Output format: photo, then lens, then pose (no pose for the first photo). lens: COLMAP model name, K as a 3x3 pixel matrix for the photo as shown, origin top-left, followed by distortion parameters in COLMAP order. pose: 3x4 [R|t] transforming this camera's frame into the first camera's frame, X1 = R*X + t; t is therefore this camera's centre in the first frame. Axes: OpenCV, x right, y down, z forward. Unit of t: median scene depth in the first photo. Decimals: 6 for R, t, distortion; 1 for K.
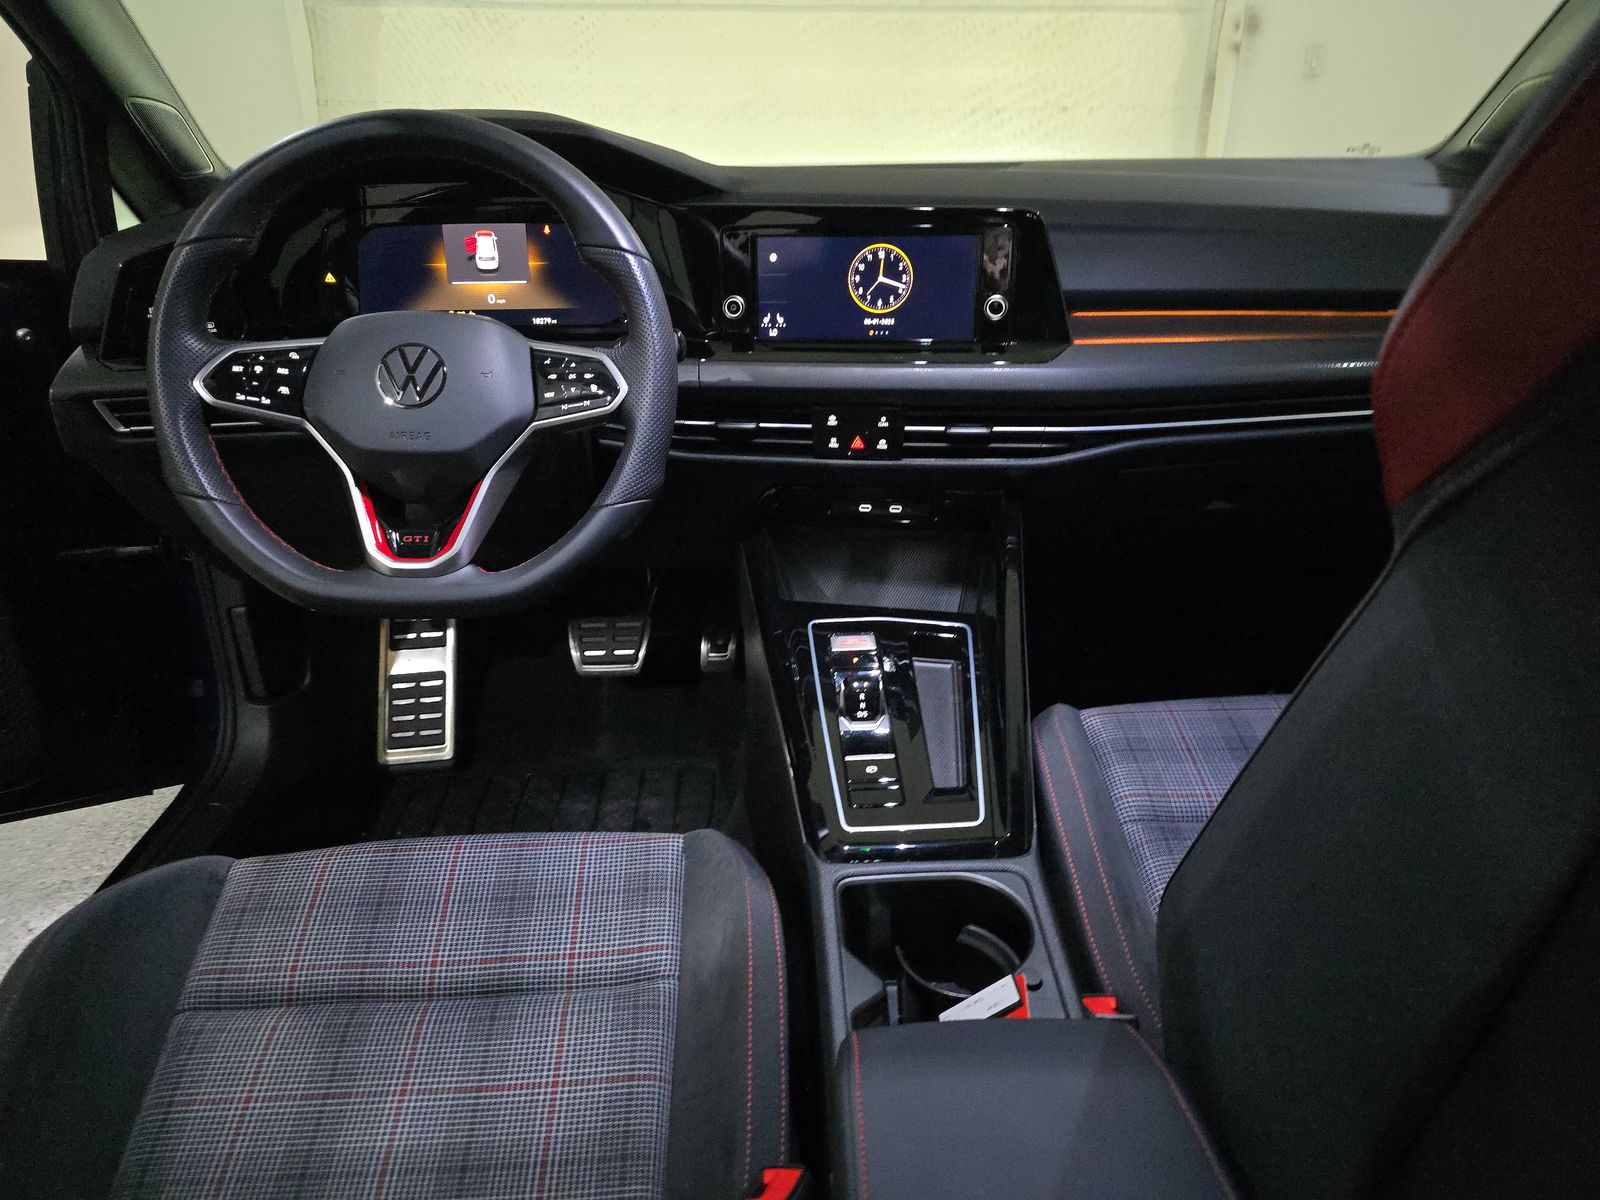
lens RADIAL K [[1073.2, 0, 800.0], [0, 1073.2, 600.0], [0, 0, 1]] dist [0.046289, -0.042029]
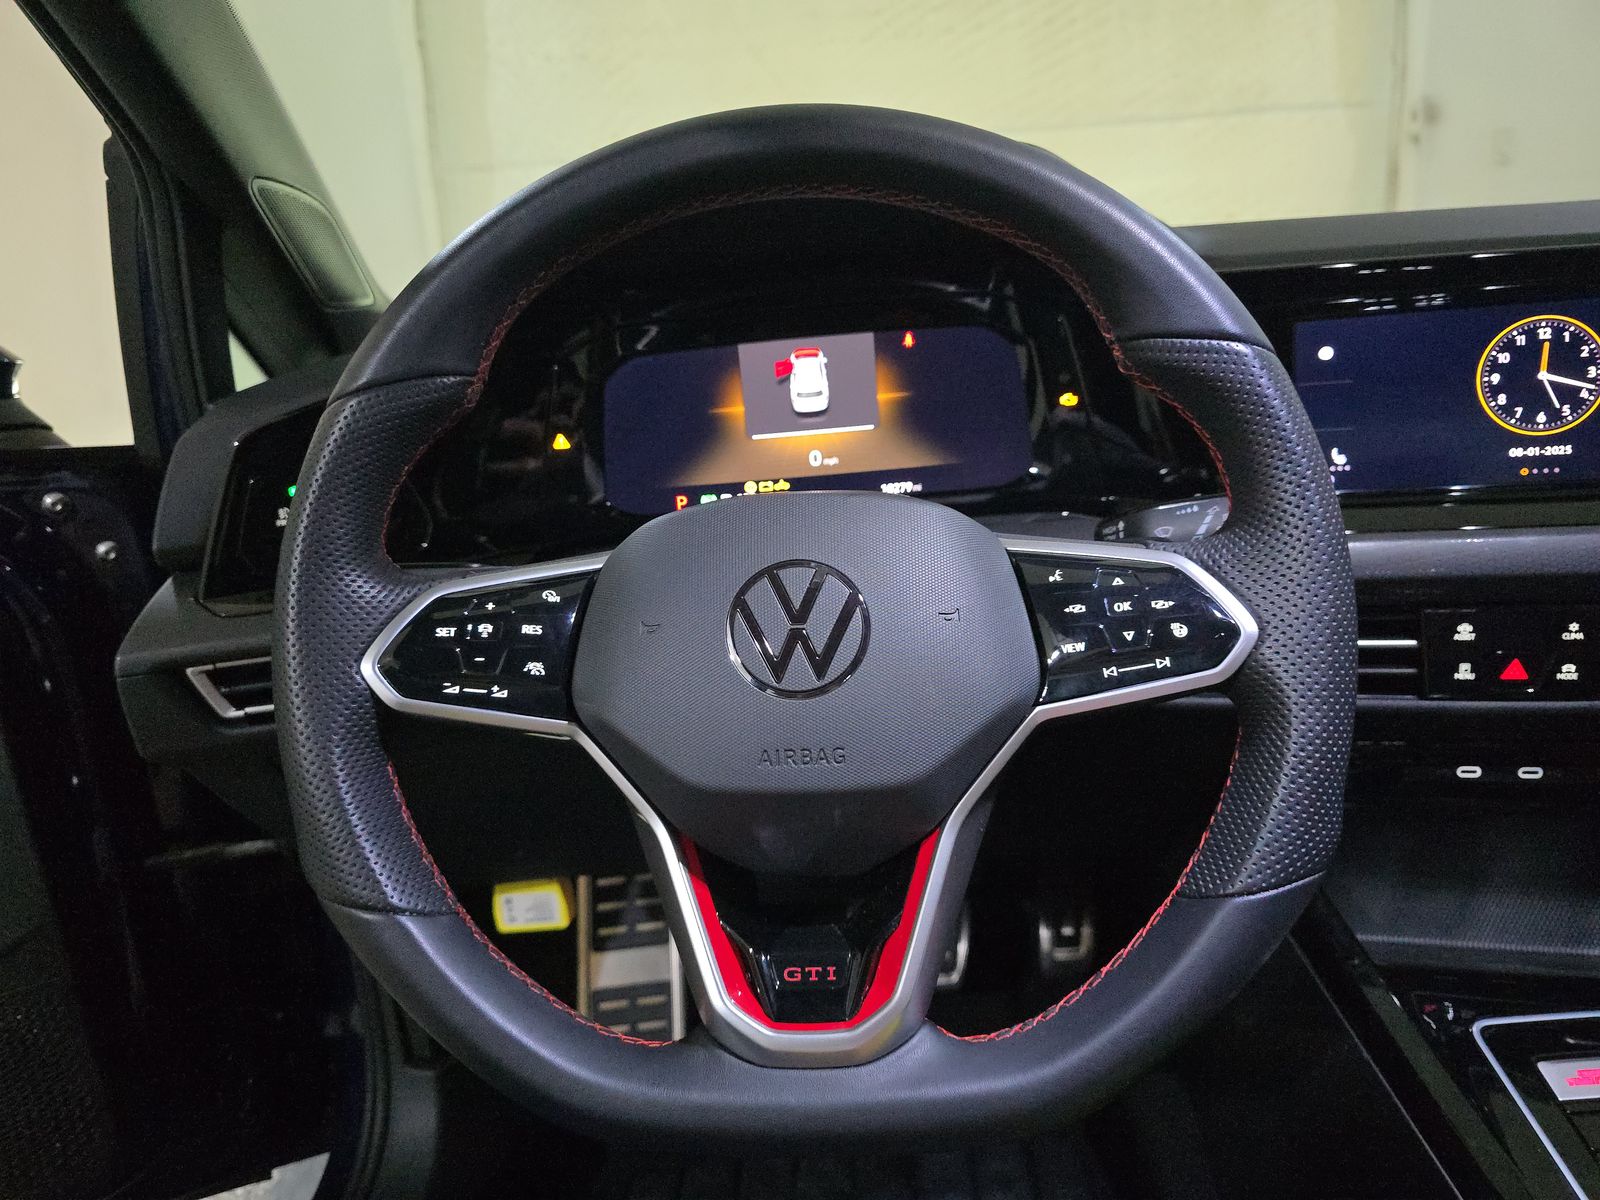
lens RADIAL K [[1067.2, 0, 803.2], [0, 1067.2, 594.5], [0, 0, 1]] dist [0.043991, -0.077842]
pose [[0.995264, -0.054153, -0.080731, -0.263782], [0.043529, 0.990819, -0.127996, -0.134057], [0.086921, 0.123875, 0.988484, 0.441399]]
